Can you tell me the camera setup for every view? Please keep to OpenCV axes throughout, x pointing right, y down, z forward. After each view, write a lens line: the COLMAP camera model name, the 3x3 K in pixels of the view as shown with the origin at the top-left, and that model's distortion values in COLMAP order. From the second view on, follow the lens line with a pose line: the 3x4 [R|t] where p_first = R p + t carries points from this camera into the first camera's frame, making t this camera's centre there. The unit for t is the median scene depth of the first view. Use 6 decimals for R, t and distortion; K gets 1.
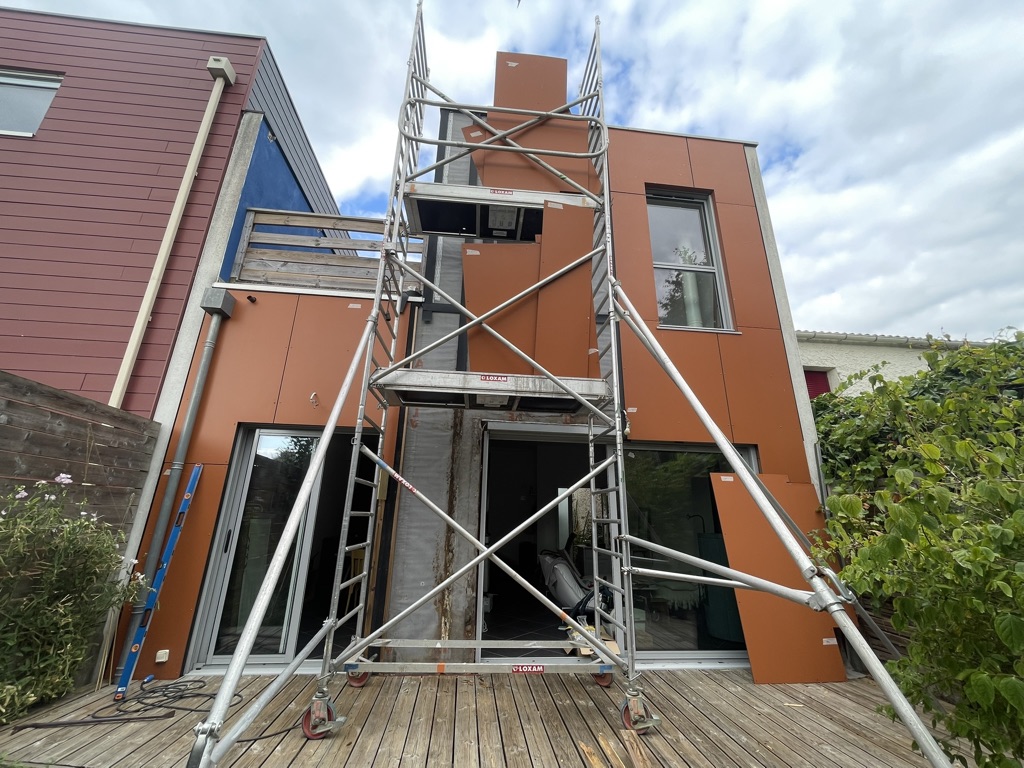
lens RADIAL K [[411.8, 0, 511.2], [0, 411.8, 385.9], [0, 0, 1]] dist [0.001438, -0.000481]
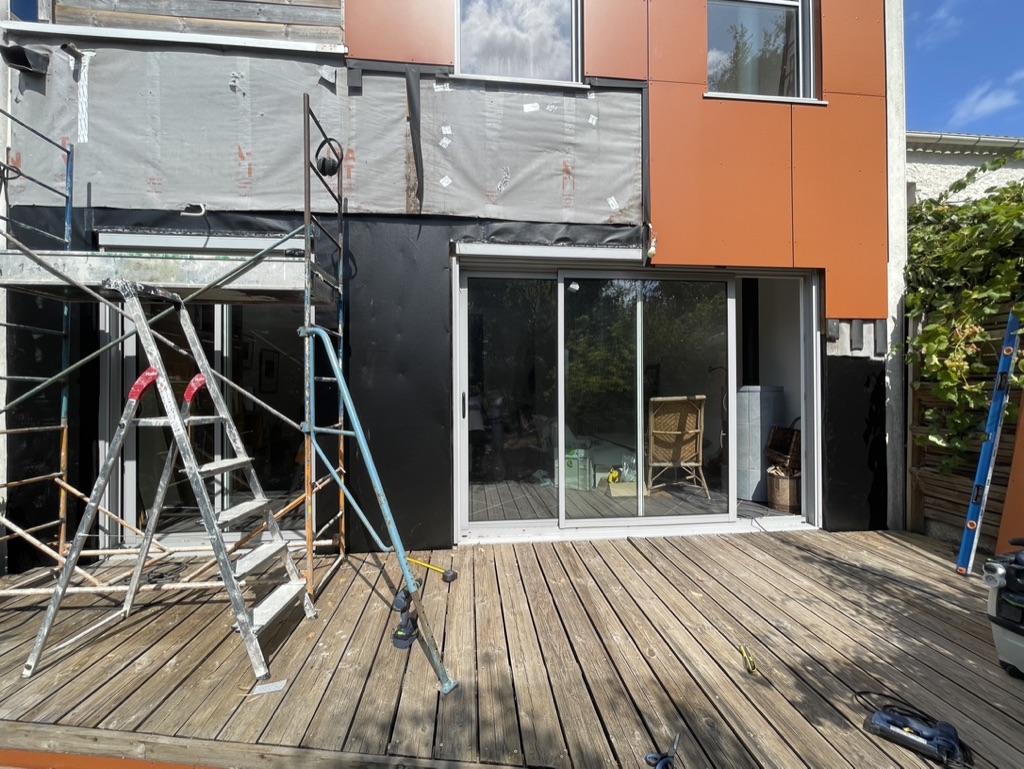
lens RADIAL K [[411.8, 0, 511.2], [0, 411.8, 386.4], [0, 0, 1]] dist [0.001438, -0.000481]
pose [[0.999626, -0.025882, -0.008789, 0.036682], [0.027330, 0.952051, 0.304717, 0.104817], [0.000481, -0.304843, 0.952402, 0.238028]]
